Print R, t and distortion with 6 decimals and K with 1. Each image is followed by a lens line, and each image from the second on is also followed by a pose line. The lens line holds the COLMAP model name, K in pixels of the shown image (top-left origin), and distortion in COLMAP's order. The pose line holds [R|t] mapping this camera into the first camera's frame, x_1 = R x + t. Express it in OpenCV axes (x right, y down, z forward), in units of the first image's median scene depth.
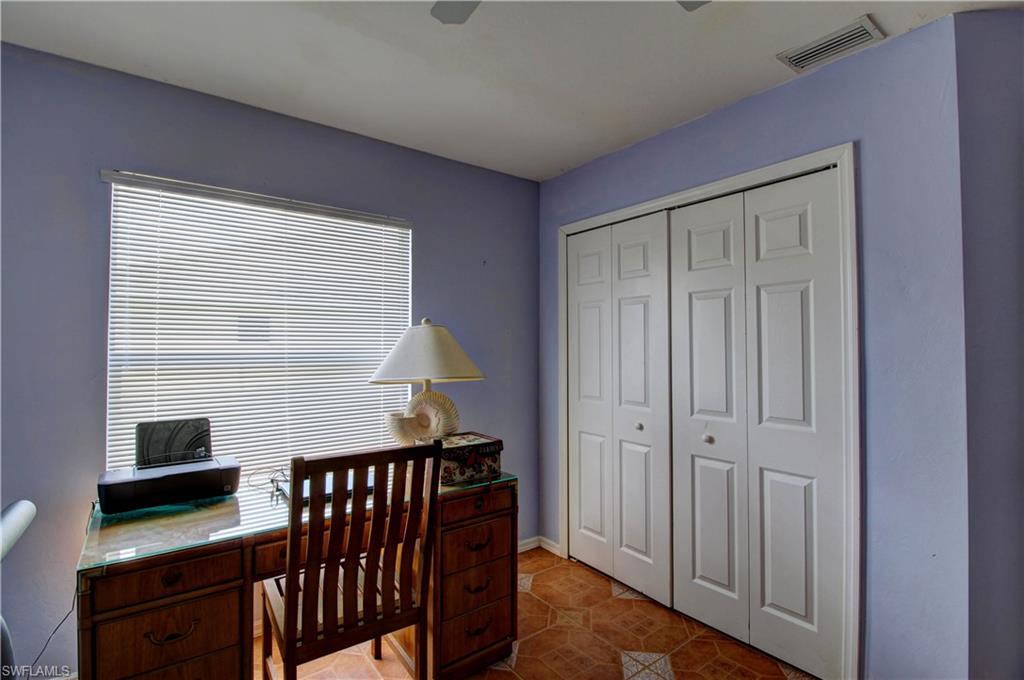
lens RADIAL K [[475.1, 0, 511.7], [0, 475.1, 335.6], [0, 0, 1]] dist [-0.006805, -0.008358]
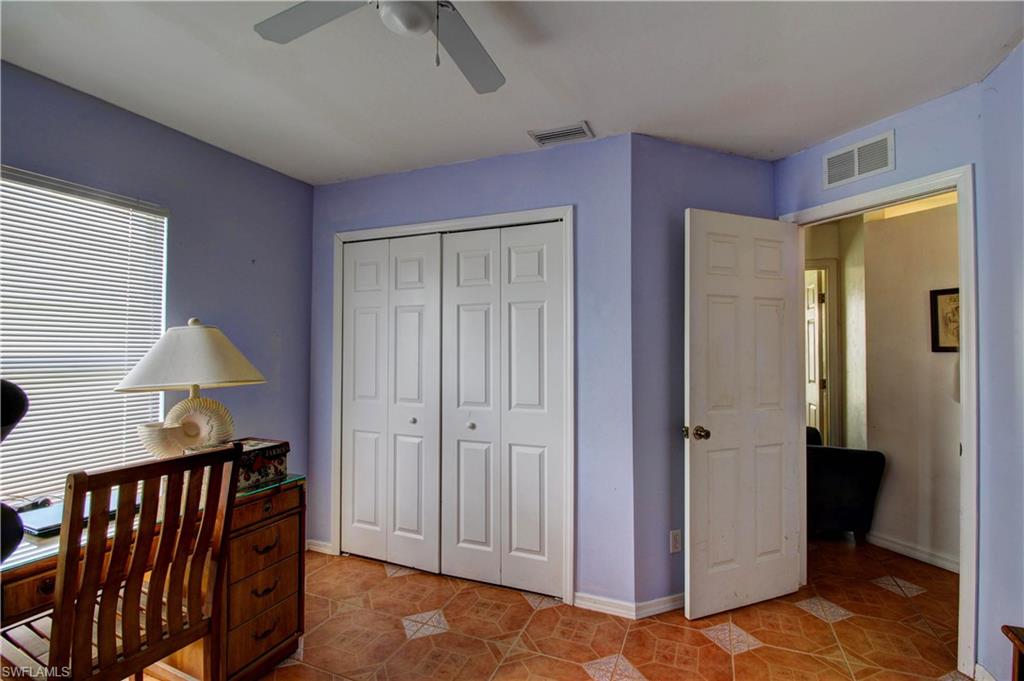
lens RADIAL K [[475.1, 0, 511.0], [0, 475.1, 334.8], [0, 0, 1]] dist [-0.006805, -0.008358]
pose [[0.862801, 0.017813, 0.505230, -0.124209], [-0.014076, 0.999838, -0.011214, -0.003579], [-0.505348, 0.002564, 0.862912, -0.112642]]
